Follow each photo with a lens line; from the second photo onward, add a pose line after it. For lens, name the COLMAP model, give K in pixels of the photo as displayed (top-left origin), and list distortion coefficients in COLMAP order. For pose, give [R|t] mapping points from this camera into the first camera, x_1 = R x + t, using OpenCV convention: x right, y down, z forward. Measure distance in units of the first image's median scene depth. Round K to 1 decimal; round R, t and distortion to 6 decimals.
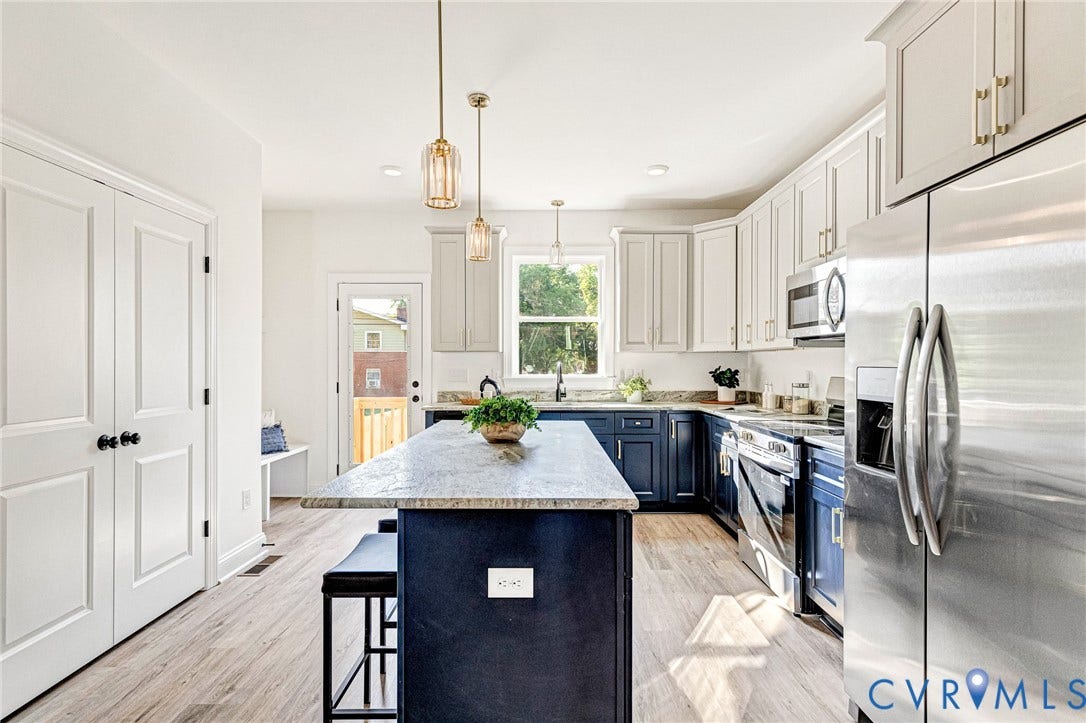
lens RADIAL K [[526.7, 0, 557.7], [0, 526.7, 365.3], [0, 0, 1]] dist [0.009384, 0.001206]
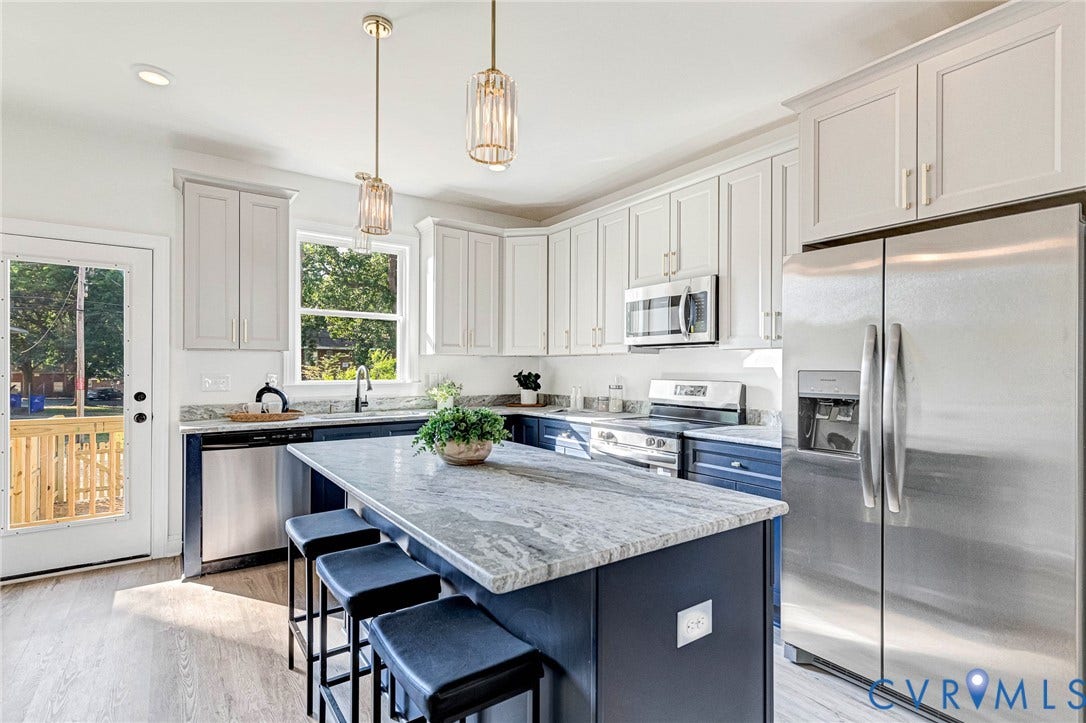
lens RADIAL K [[526.7, 0, 534.4], [0, 526.7, 365.3], [0, 0, 1]] dist [0.009384, 0.001206]
pose [[0.811392, 0.005831, 0.584473, -0.277483], [-0.000394, 0.999955, -0.009429, 0.002131], [-0.584502, 0.007421, 0.811359, 0.159707]]
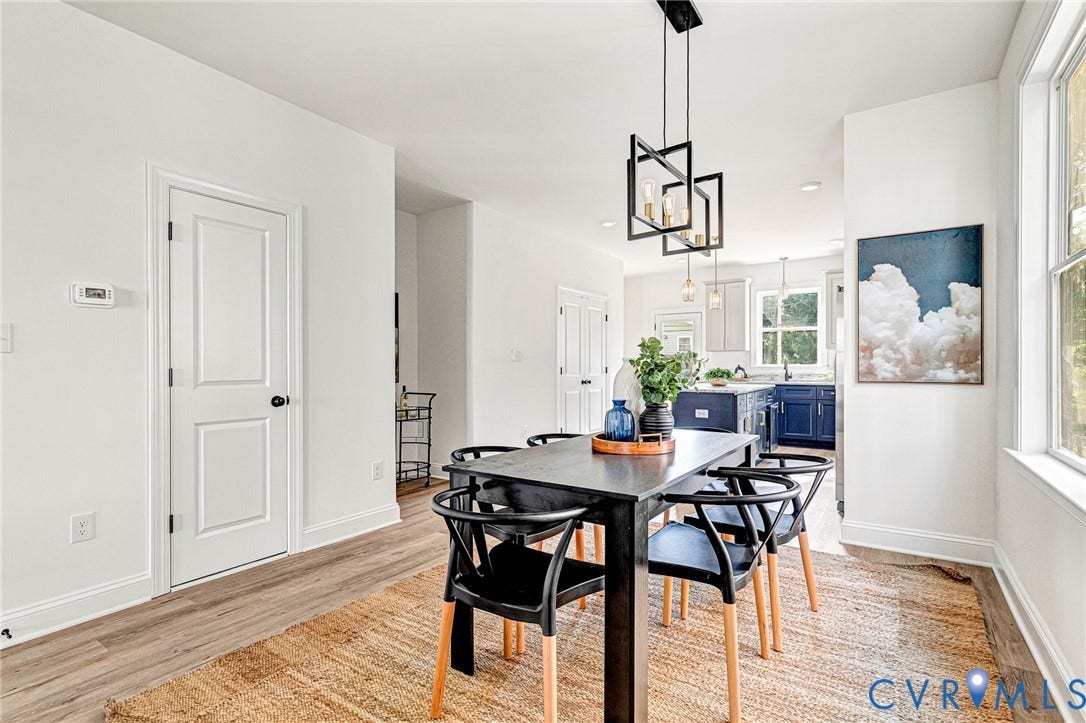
lens RADIAL K [[526.7, 0, 526.5], [0, 526.7, 366.7], [0, 0, 1]] dist [0.009384, 0.001206]
pose [[0.806455, -0.000686, -0.591295, 0.329435], [-0.001048, 0.999996, -0.002590, 0.031619], [0.591294, 0.002708, 0.806451, -0.800570]]
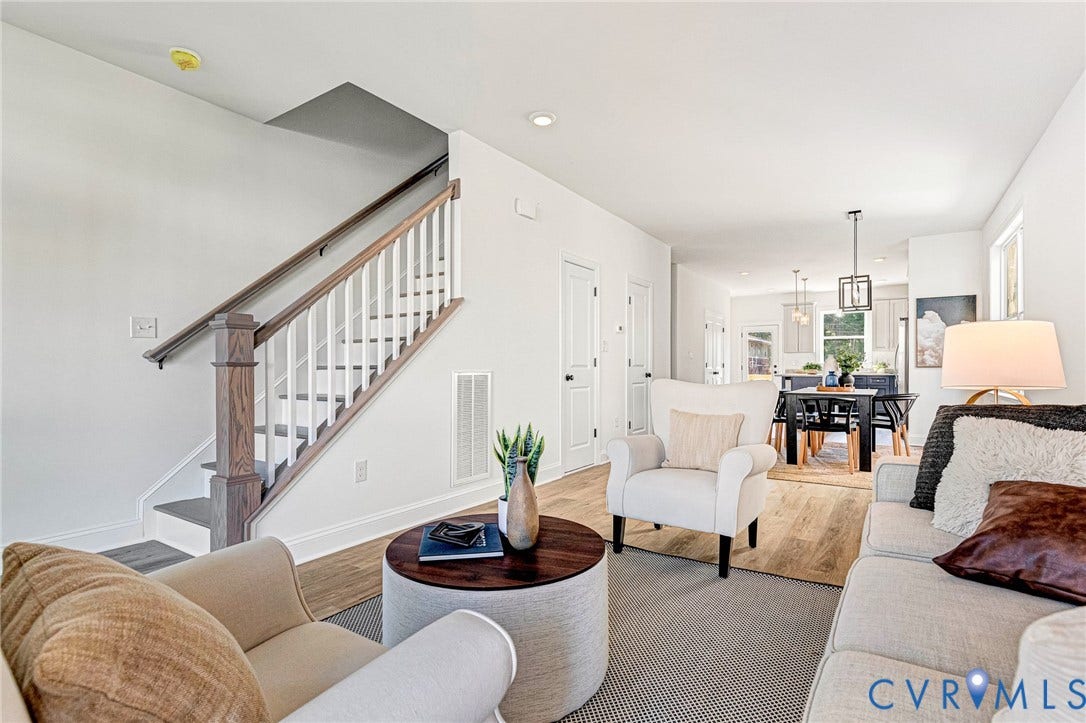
lens RADIAL K [[526.7, 0, 528.8], [0, 526.7, 365.4], [0, 0, 1]] dist [0.009384, 0.001206]
pose [[0.810228, -0.004120, -0.586100, 0.258159], [-0.001763, 0.999954, -0.009467, 0.061178], [0.586112, 0.008704, 0.810184, -1.789302]]
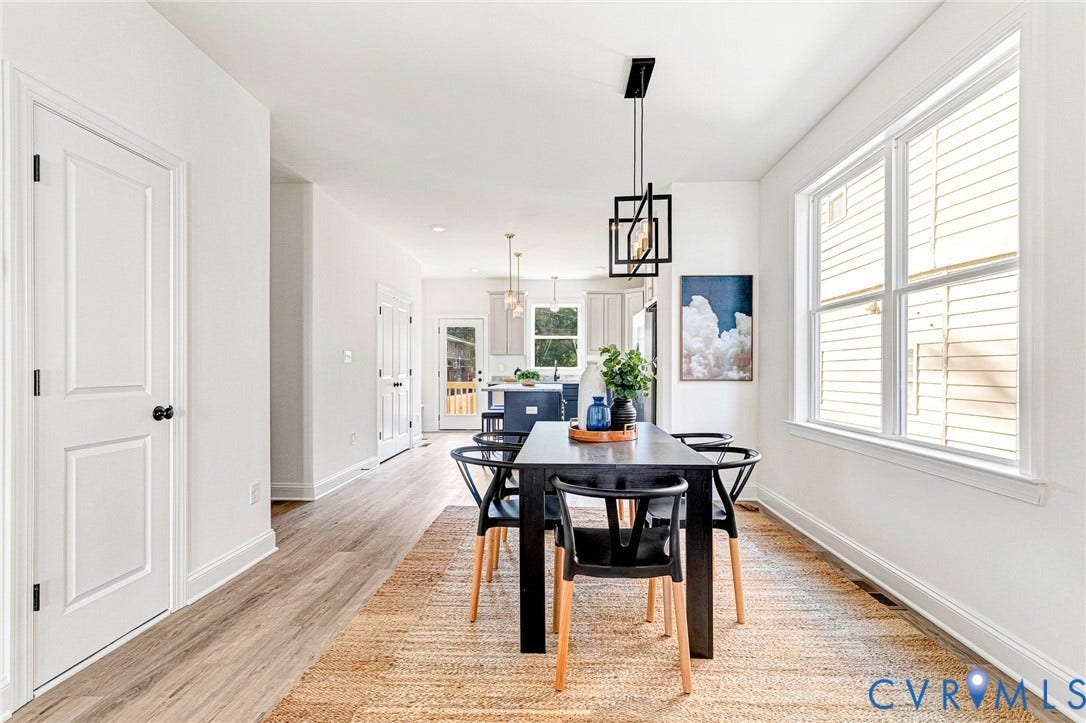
lens RADIAL K [[526.7, 0, 548.4], [0, 526.7, 368.7], [0, 0, 1]] dist [0.009384, 0.001206]
pose [[0.998608, 0.000833, -0.052734, 0.079427], [-0.001052, 0.999991, -0.004126, 0.032939], [0.052730, 0.004175, 0.998600, -0.938577]]
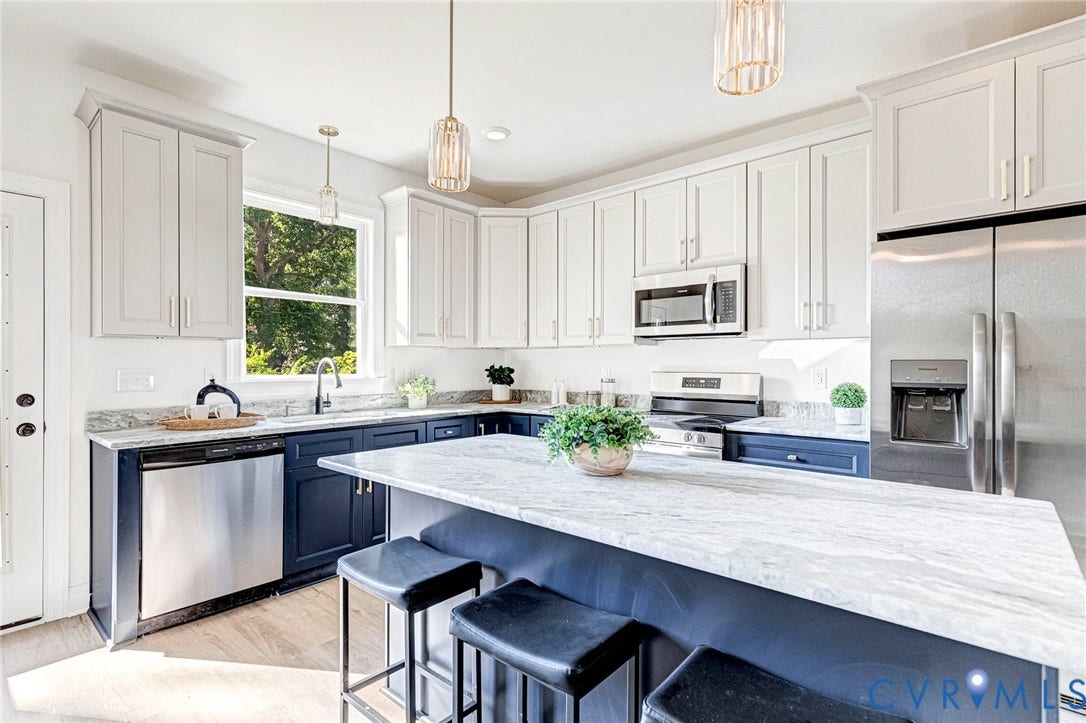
lens RADIAL K [[526.7, 0, 534.3], [0, 526.7, 361.8], [0, 0, 1]] dist [0.009384, 0.001206]
pose [[0.651007, 0.003327, 0.759064, -0.365288], [0.003381, 0.999968, -0.007283, 0.006113], [-0.759064, 0.007307, 0.650975, 0.342425]]
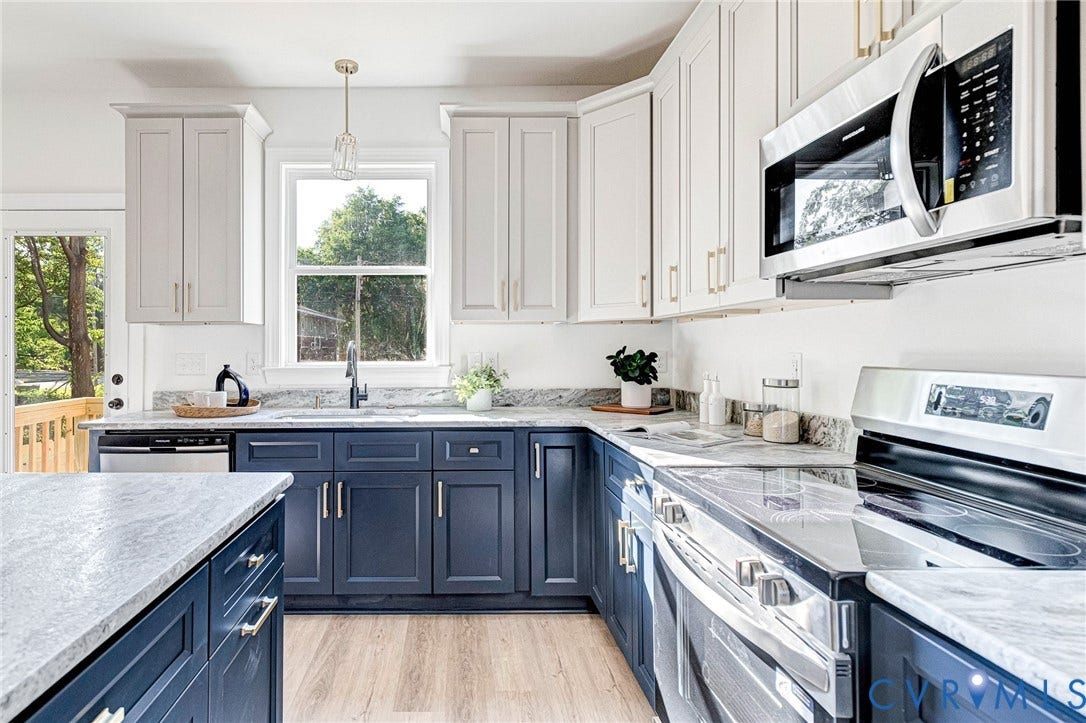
lens RADIAL K [[526.7, 0, 494.7], [0, 526.7, 348.0], [0, 0, 1]] dist [0.009384, 0.001206]
pose [[0.999698, -0.003735, 0.024283, 0.152062], [0.003864, 0.999979, -0.005272, 0.005929], [-0.024263, 0.005364, 0.999691, 0.427092]]
